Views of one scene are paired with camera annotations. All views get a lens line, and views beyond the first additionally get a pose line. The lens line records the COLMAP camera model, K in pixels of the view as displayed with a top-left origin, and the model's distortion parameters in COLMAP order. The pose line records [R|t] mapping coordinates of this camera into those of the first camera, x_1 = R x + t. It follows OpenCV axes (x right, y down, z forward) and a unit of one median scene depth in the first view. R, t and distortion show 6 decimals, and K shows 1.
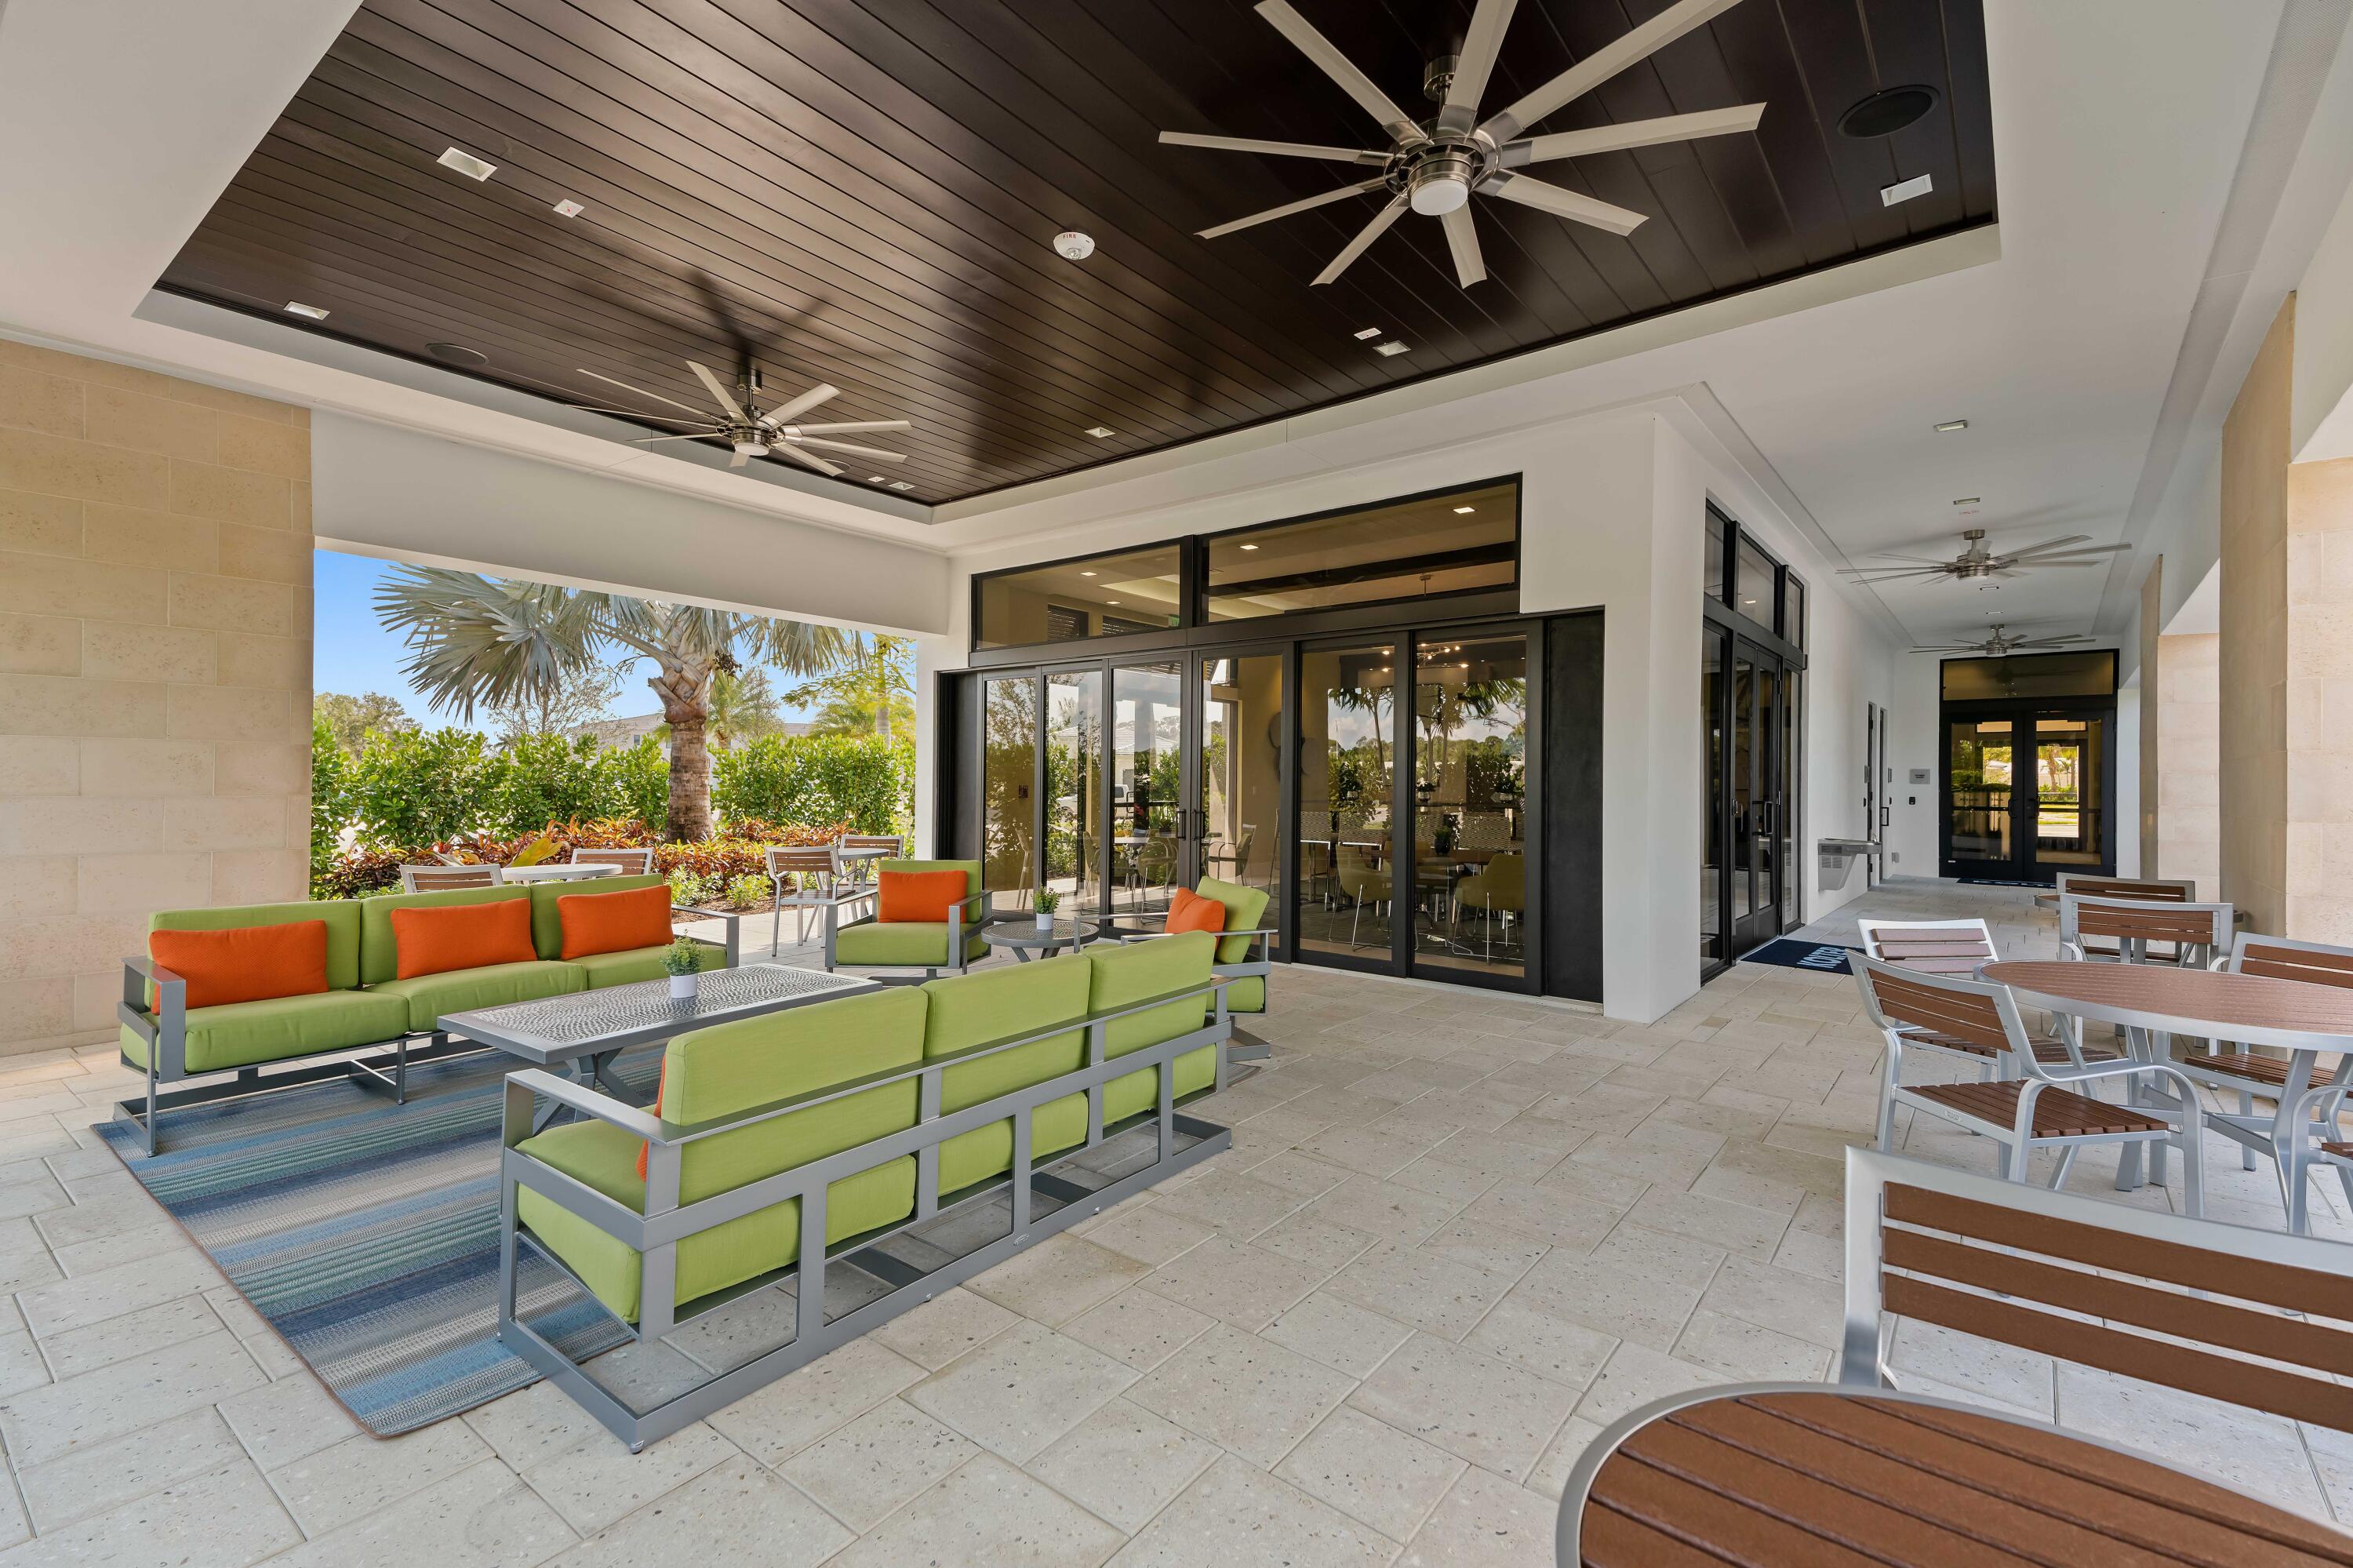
lens RADIAL K [[1027.6, 0, 1176.5], [0, 1027.6, 784.0], [0, 0, 1]] dist [0.049377, 0.000255]
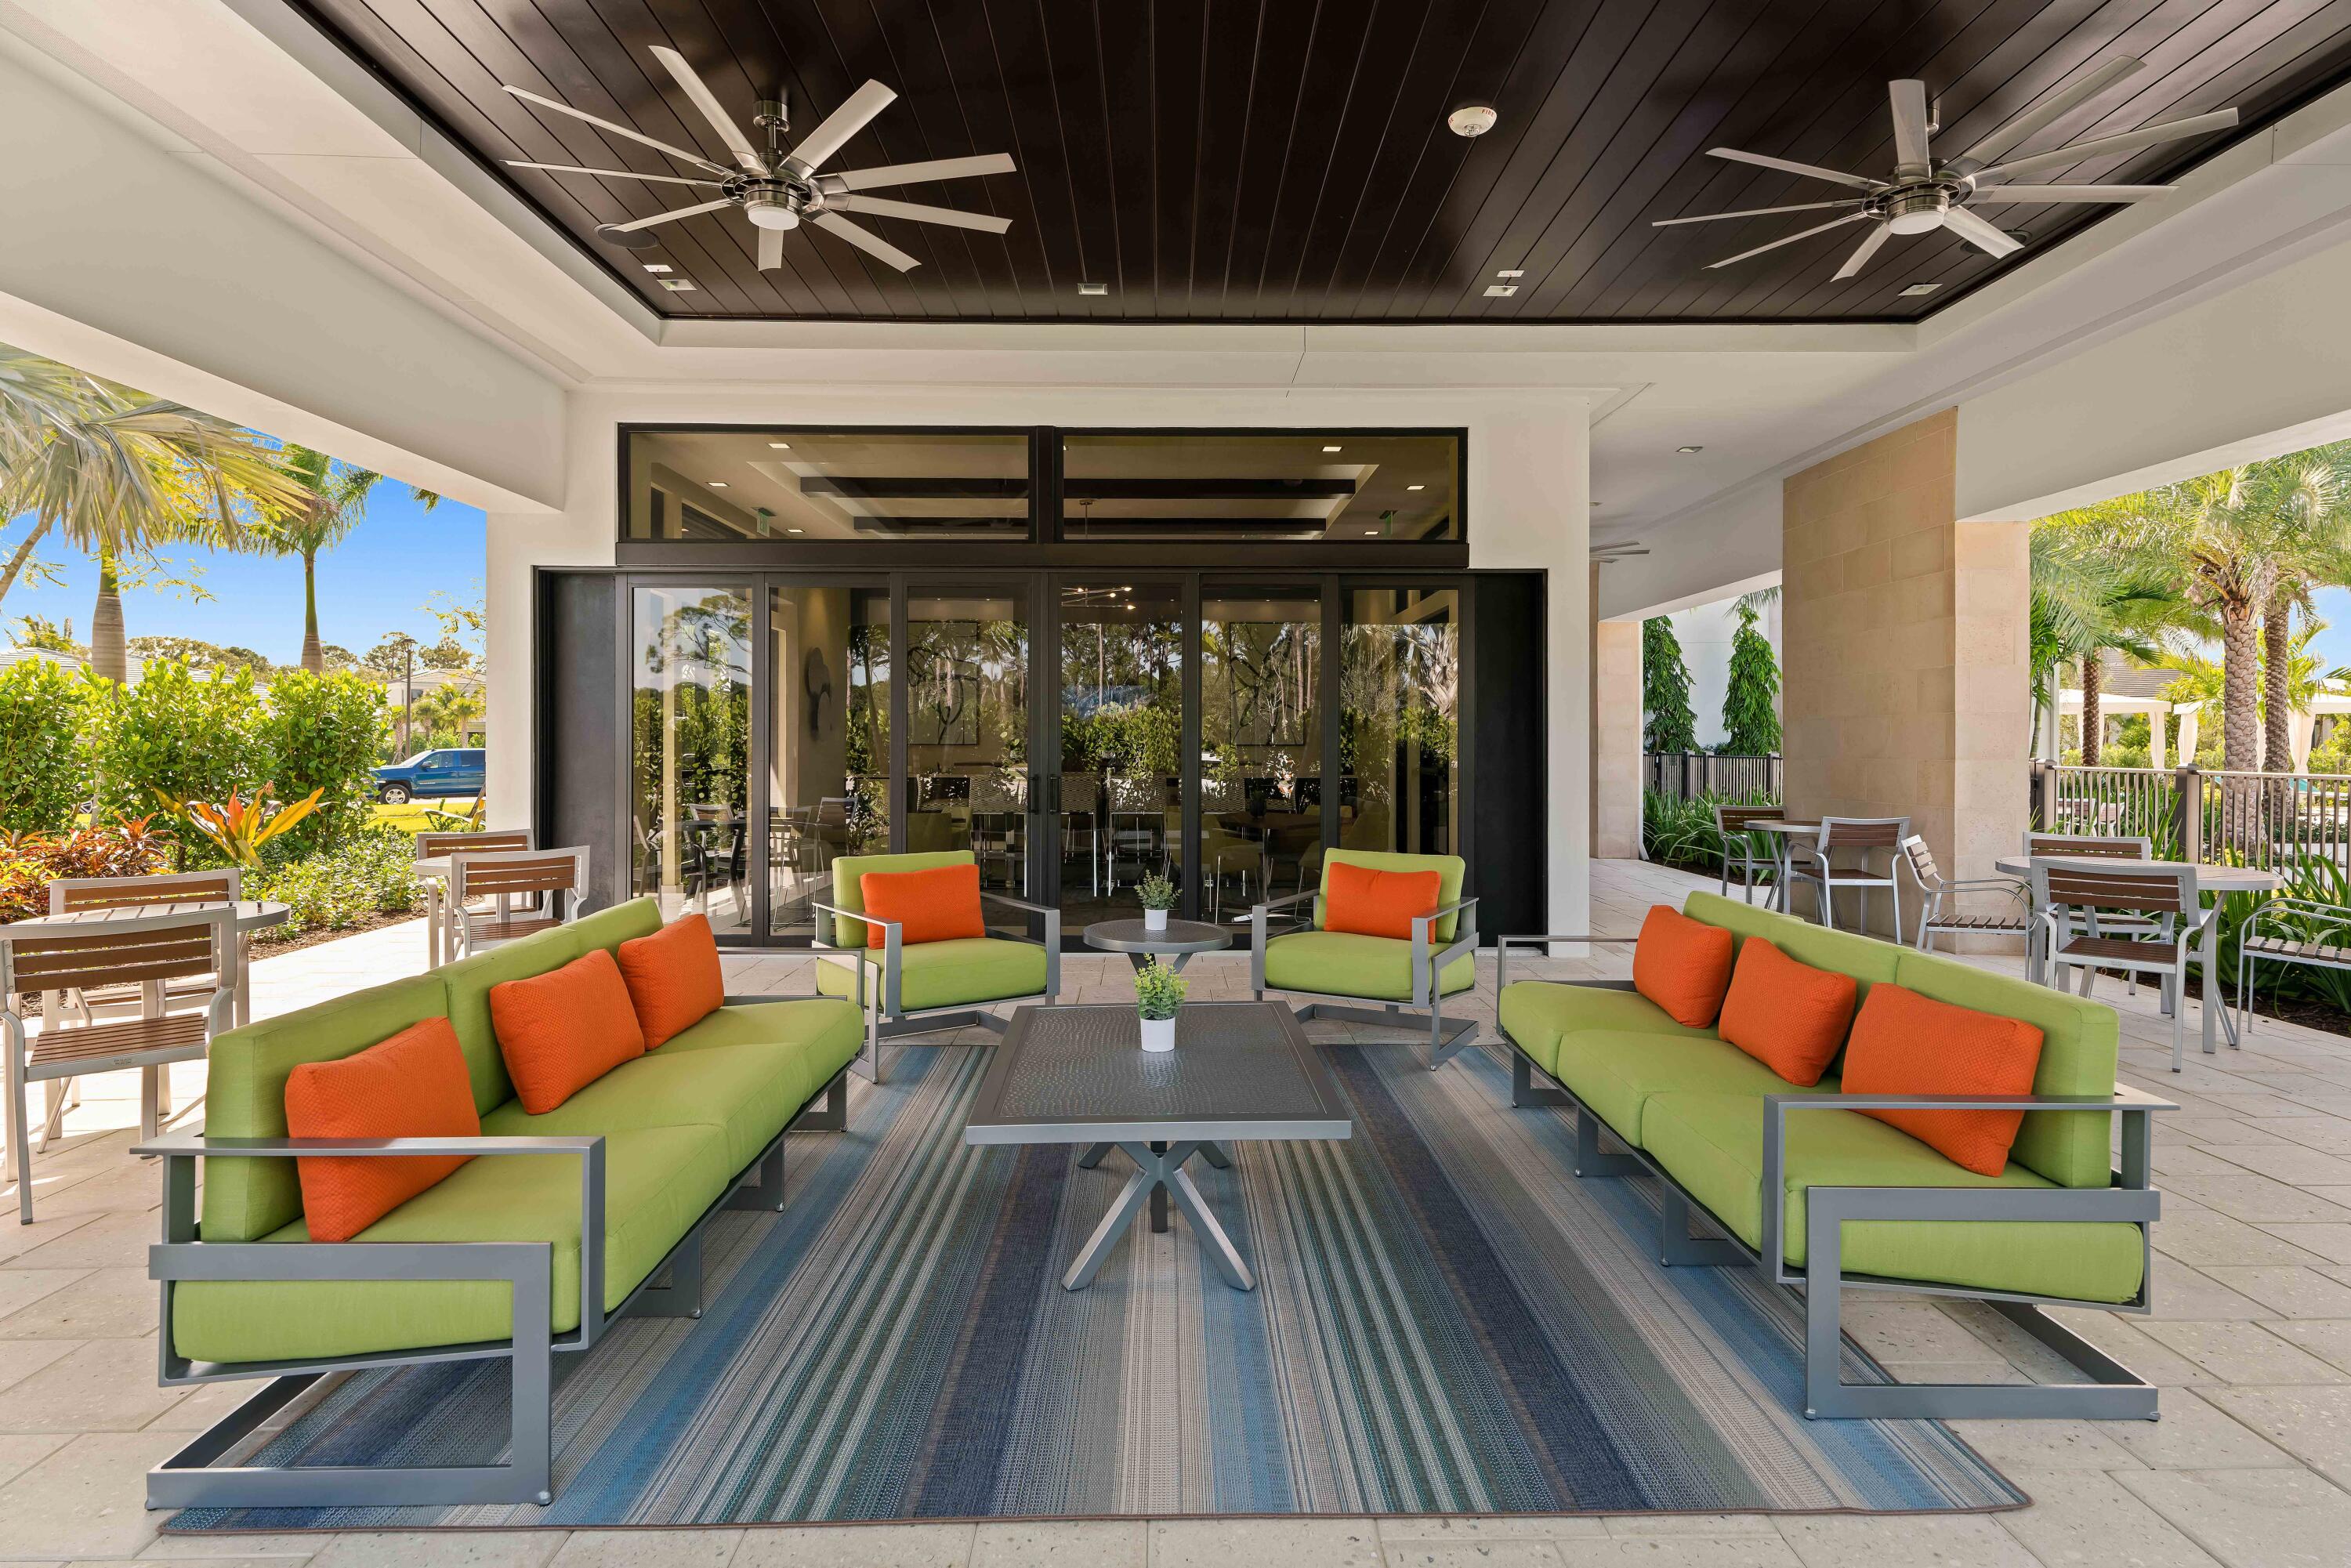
lens RADIAL K [[1278.4, 0, 1188.5], [0, 1278.4, 729.6], [0, 0, 1]] dist [0.046601, -0.028646]
pose [[0.775516, 0.000292, 0.631328, -0.662208], [0.005486, 0.999959, -0.007201, -0.001589], [-0.631304, 0.009048, 0.775483, 0.212513]]
